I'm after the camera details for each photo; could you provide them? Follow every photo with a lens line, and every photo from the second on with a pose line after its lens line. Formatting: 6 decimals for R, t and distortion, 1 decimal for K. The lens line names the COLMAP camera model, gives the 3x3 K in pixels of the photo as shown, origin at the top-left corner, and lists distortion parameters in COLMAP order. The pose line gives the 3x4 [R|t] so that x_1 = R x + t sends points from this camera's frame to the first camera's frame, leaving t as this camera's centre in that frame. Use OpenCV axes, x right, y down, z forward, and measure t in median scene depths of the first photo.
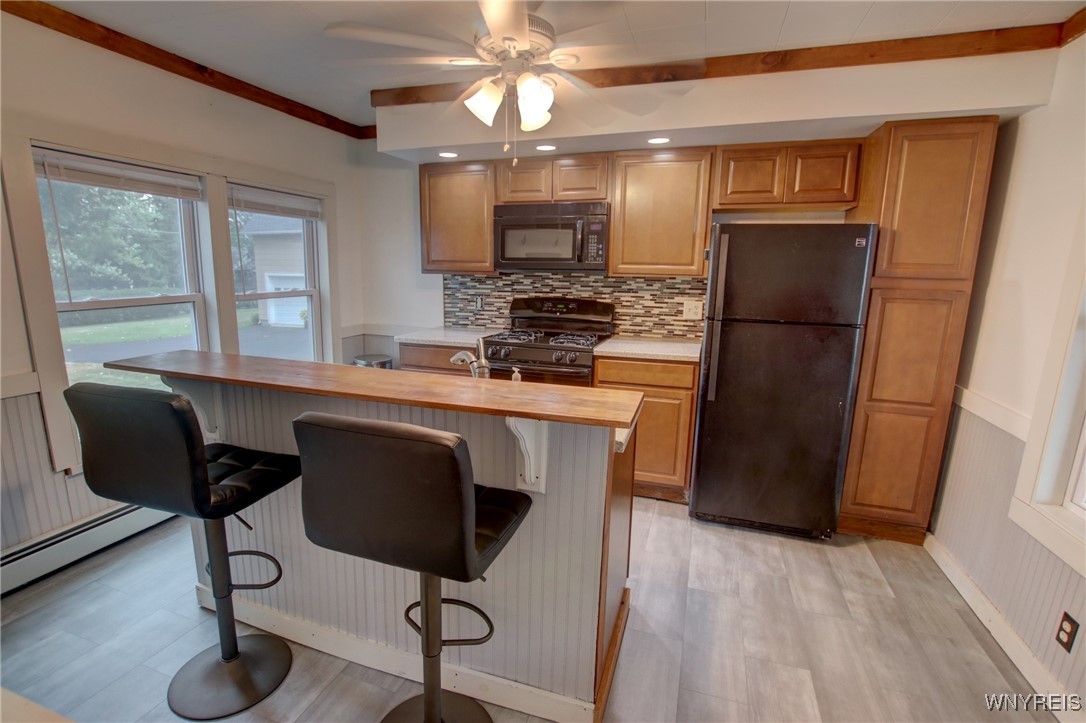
lens RADIAL K [[505.0, 0, 533.3], [0, 505.0, 363.4], [0, 0, 1]] dist [-0.028760, 0.003659]
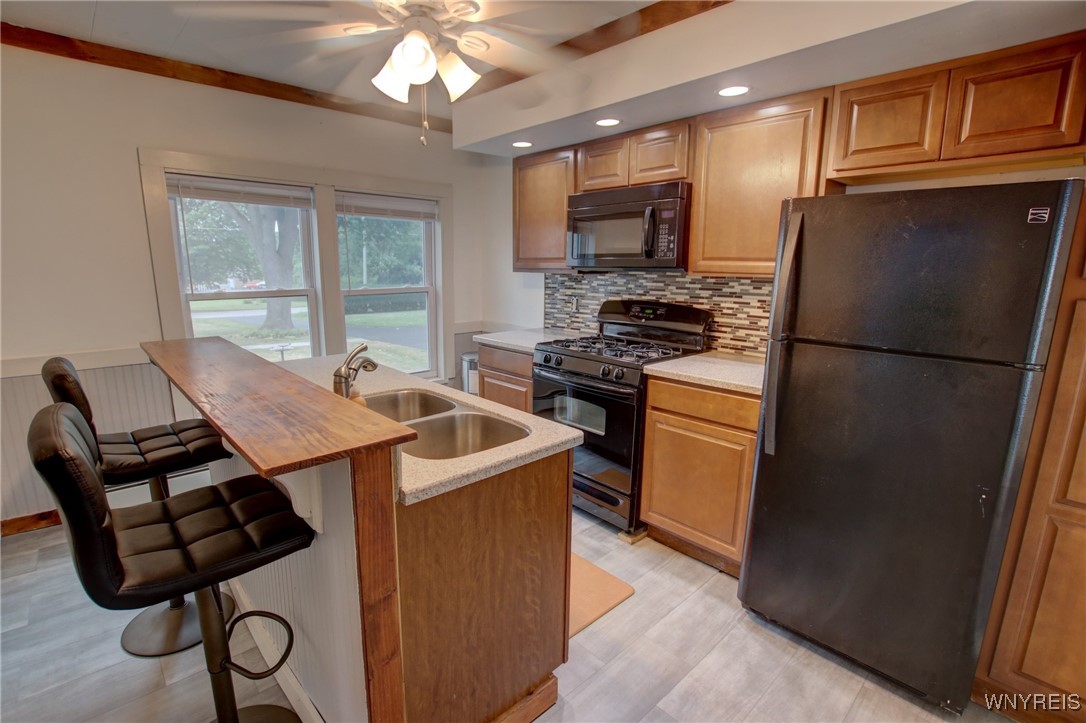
lens RADIAL K [[505.0, 0, 541.7], [0, 505.0, 363.7], [0, 0, 1]] dist [-0.028760, 0.003659]
pose [[0.879759, 0.085728, -0.467627, 0.319942], [-0.085427, 0.996104, 0.021894, -0.032236], [0.467682, 0.020687, 0.883655, 0.193342]]
